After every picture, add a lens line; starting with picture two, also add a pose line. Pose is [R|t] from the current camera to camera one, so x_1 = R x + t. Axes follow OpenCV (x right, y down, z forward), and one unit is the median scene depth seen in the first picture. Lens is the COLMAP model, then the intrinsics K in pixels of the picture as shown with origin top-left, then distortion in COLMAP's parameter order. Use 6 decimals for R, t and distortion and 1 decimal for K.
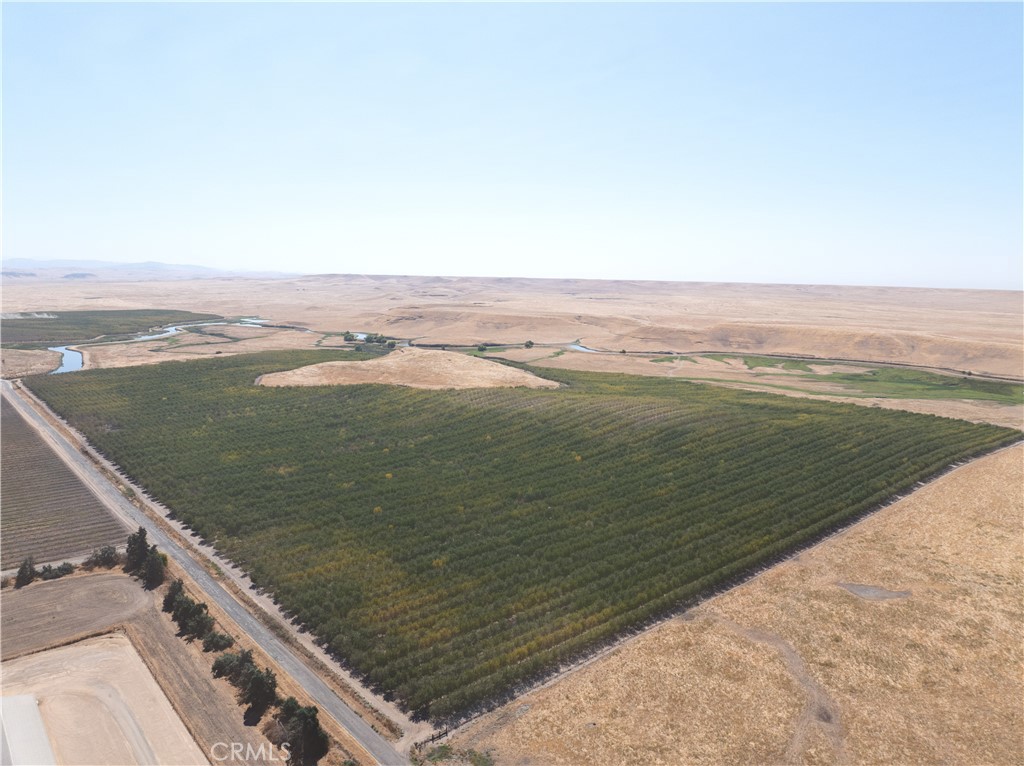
lens RADIAL K [[719.6, 0, 512.2], [0, 719.6, 383.3], [0, 0, 1]] dist [-0.043357, 0.014652]
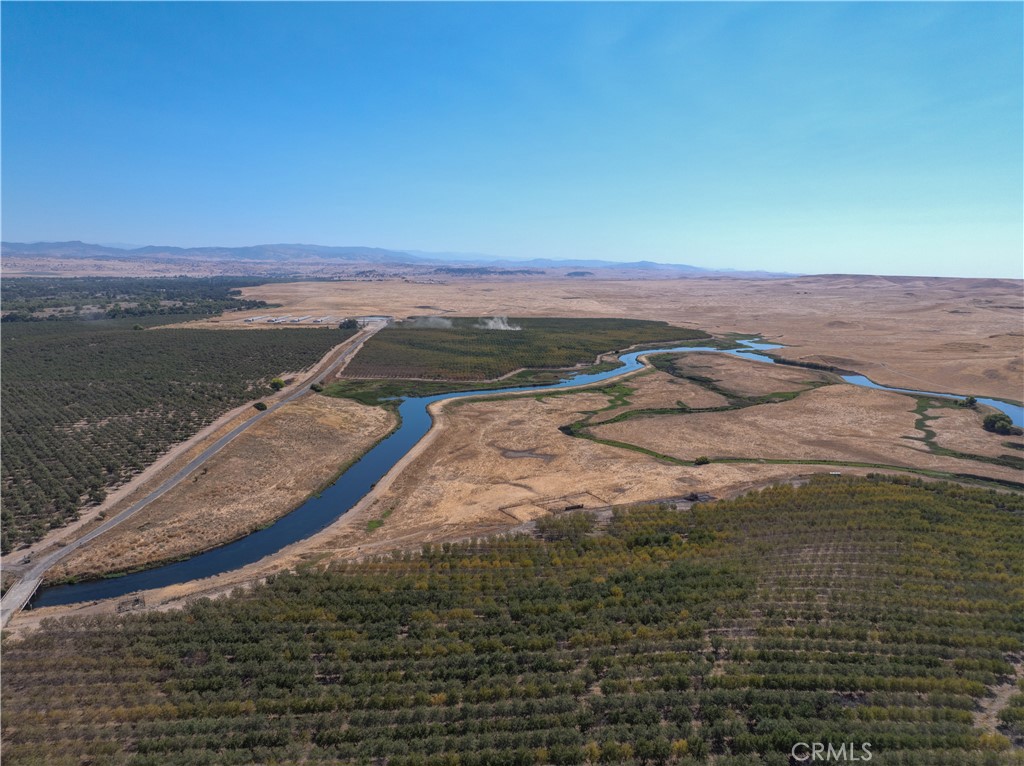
lens RADIAL K [[719.6, 0, 515.6], [0, 719.6, 378.4], [0, 0, 1]] dist [-0.043357, 0.014652]
pose [[0.801370, 0.086659, -0.591859, -0.080370], [-0.090661, 0.995616, 0.023023, -0.028047], [0.591259, 0.035209, 0.805713, 0.188742]]
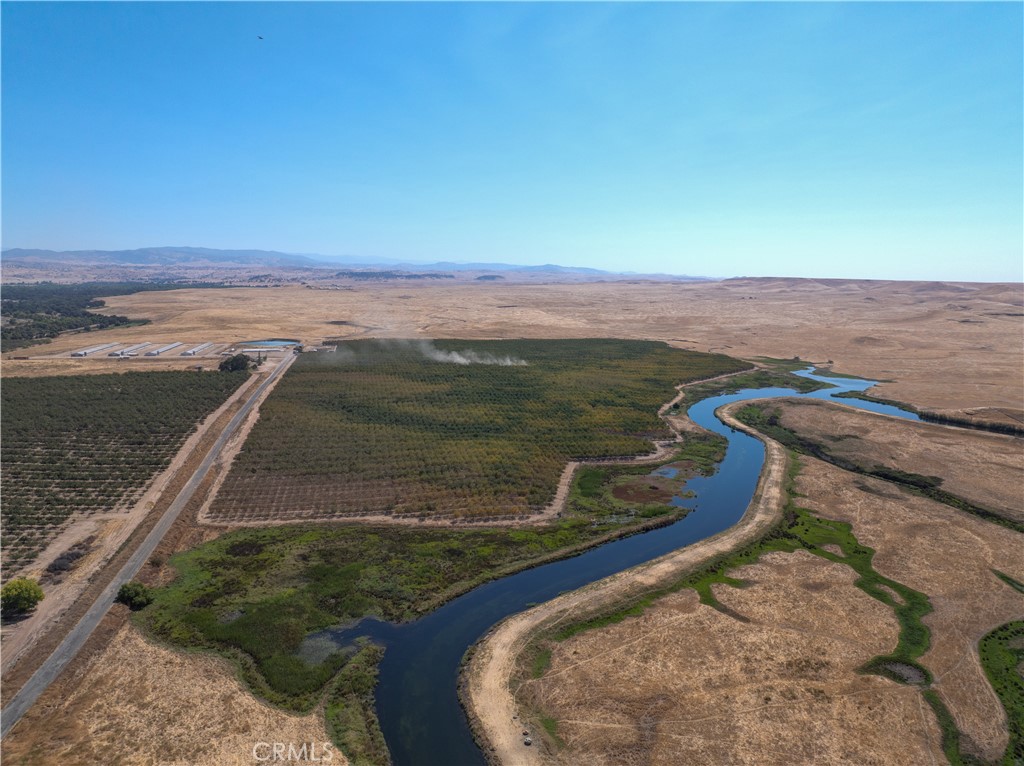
lens RADIAL K [[719.6, 0, 514.3], [0, 719.6, 387.1], [0, 0, 1]] dist [-0.043357, 0.014652]
pose [[0.873823, 0.071457, -0.480965, -0.169673], [-0.070749, 0.997301, 0.019633, -0.041331], [0.481070, 0.016872, 0.876520, 0.267026]]
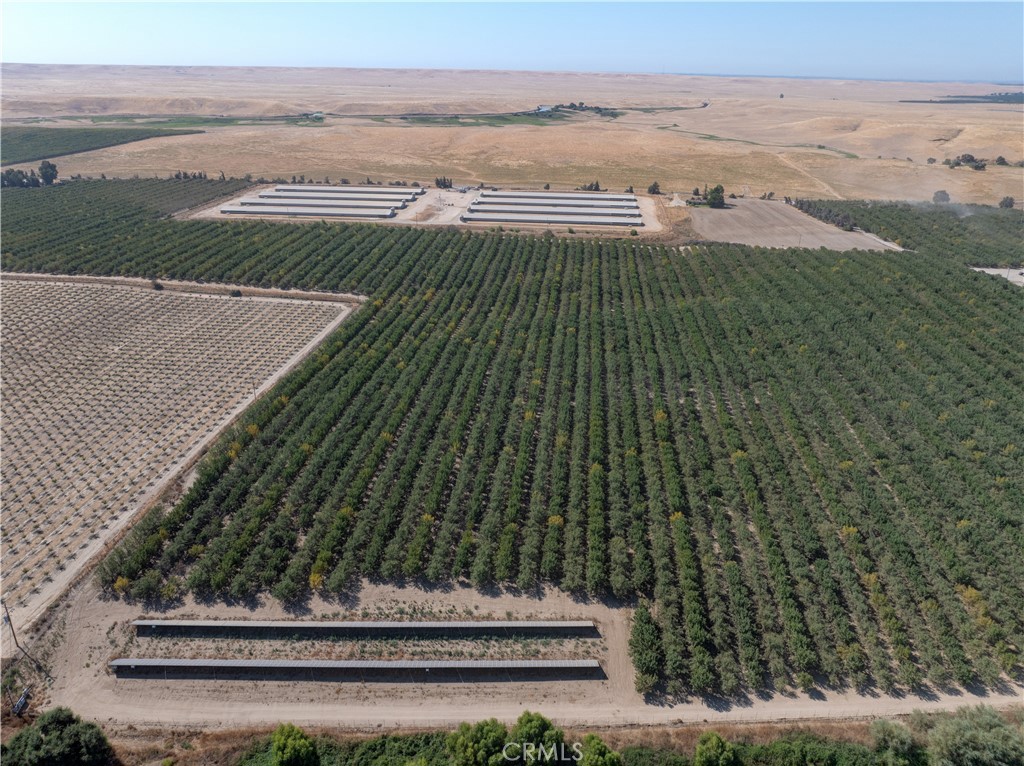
lens RADIAL K [[719.6, 0, 518.1], [0, 719.6, 381.3], [0, 0, 1]] dist [-0.043357, 0.014652]
pose [[0.725119, -0.281253, 0.628569, -0.039390], [0.095545, 0.945053, 0.312643, 0.035329], [-0.681963, -0.166647, 0.712148, -0.251538]]
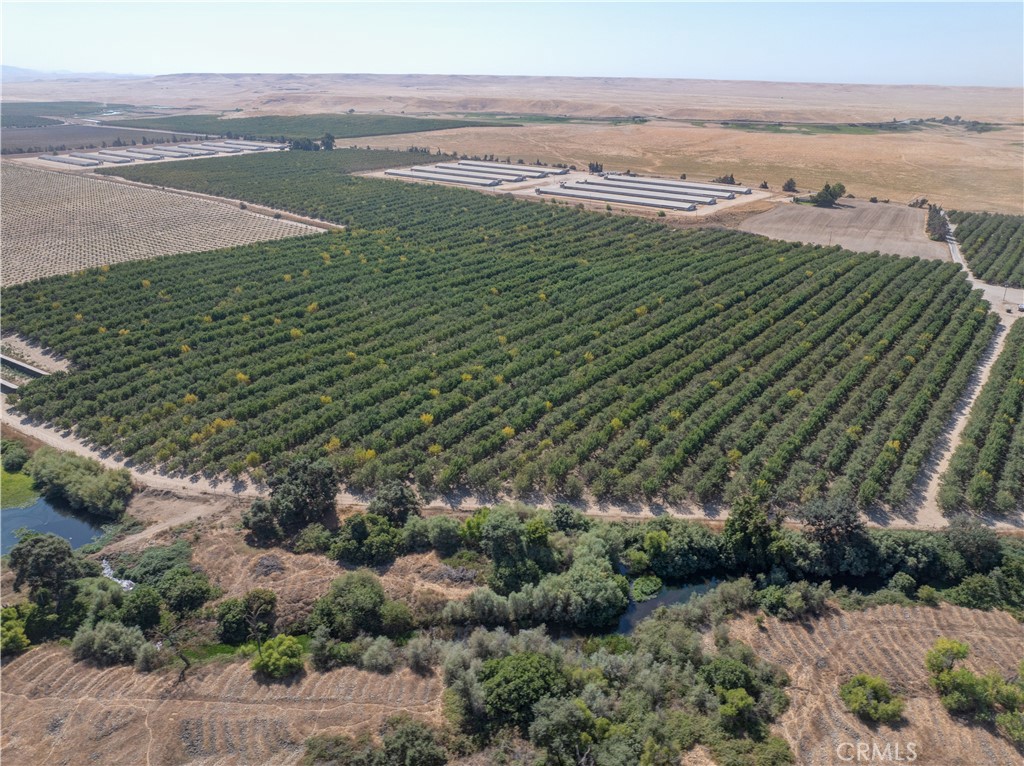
lens RADIAL K [[719.6, 0, 514.0], [0, 719.6, 381.6], [0, 0, 1]] dist [-0.043357, 0.014652]
pose [[0.983570, -0.077666, 0.162964, 0.027172], [0.033276, 0.965254, 0.259185, 0.049873], [-0.177432, -0.249504, 0.951980, -0.303479]]
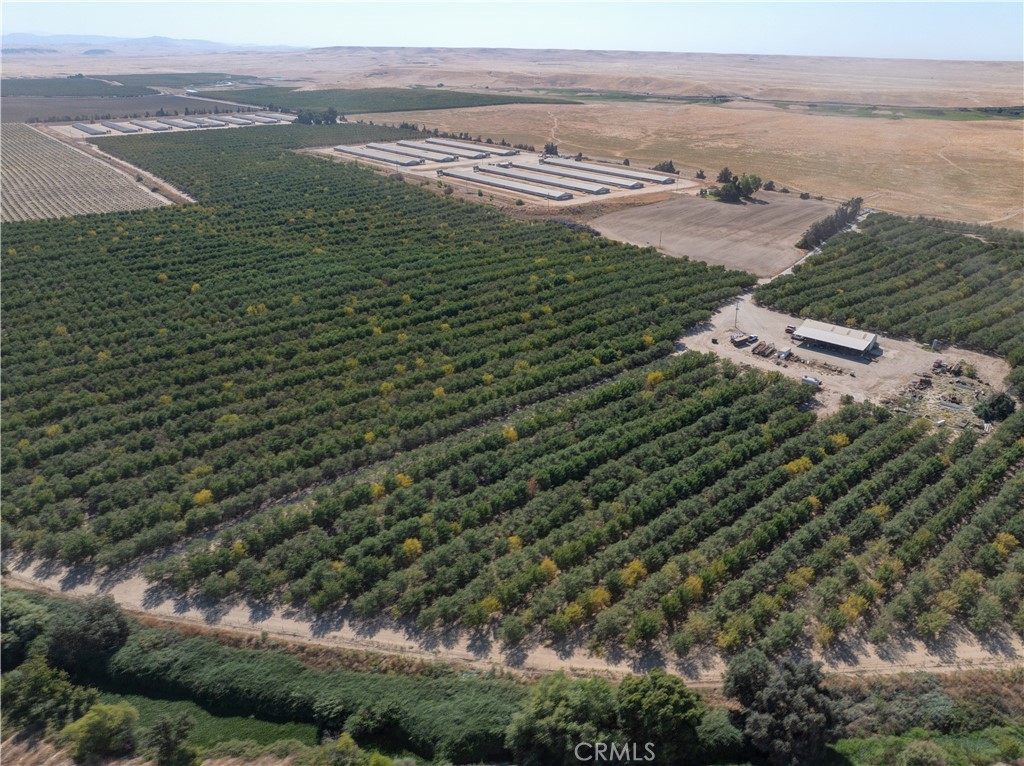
lens RADIAL K [[719.6, 0, 512.0], [0, 719.6, 378.6], [0, 0, 1]] dist [-0.043357, 0.014652]
pose [[0.999485, 0.008709, -0.030892, 0.090362], [0.000317, 0.959762, 0.280813, 0.049740], [0.032094, -0.280678, 0.959265, -0.298617]]
